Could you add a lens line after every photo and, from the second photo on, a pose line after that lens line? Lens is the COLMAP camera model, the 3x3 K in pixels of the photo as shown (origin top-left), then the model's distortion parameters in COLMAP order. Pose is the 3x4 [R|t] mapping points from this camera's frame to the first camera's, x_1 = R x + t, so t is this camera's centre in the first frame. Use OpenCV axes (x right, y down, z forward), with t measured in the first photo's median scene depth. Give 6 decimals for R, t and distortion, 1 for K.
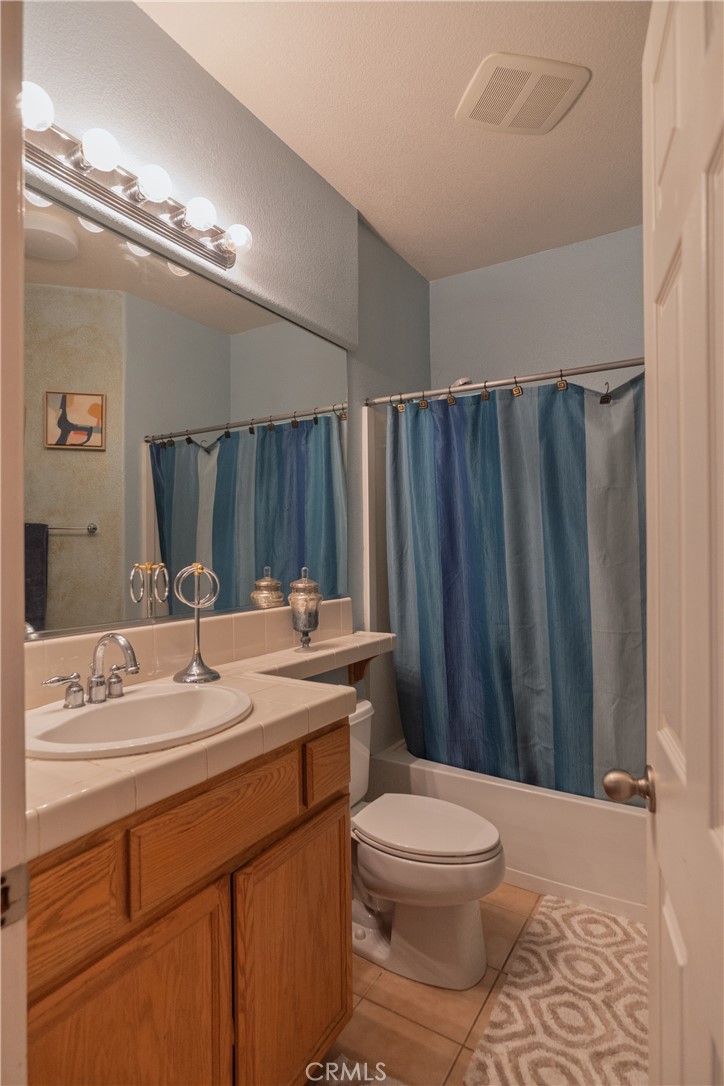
lens RADIAL K [[584.2, 0, 356.5], [0, 584.2, 539.7], [0, 0, 1]] dist [-0.003055, 0.003716]
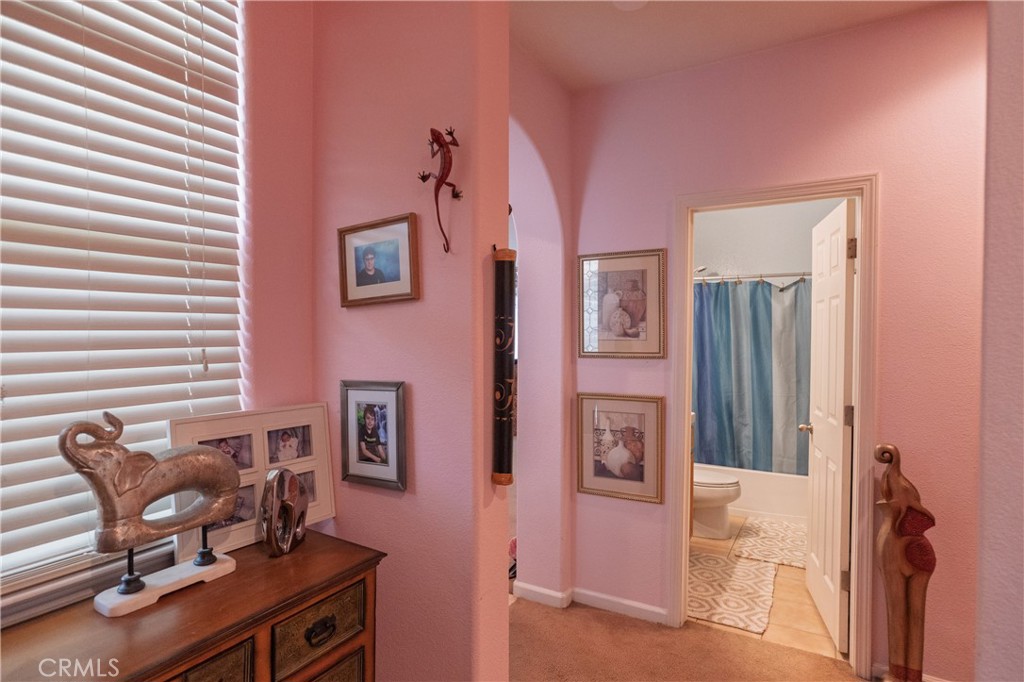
lens RADIAL K [[550.8, 0, 517.1], [0, 550.8, 344.9], [0, 0, 1]] dist [-0.003055, 0.003716]
pose [[0.999423, 0.004405, 0.033671, -0.611116], [-0.005569, 0.999387, 0.034560, -0.097126], [-0.033498, -0.034728, 0.998835, -0.997682]]
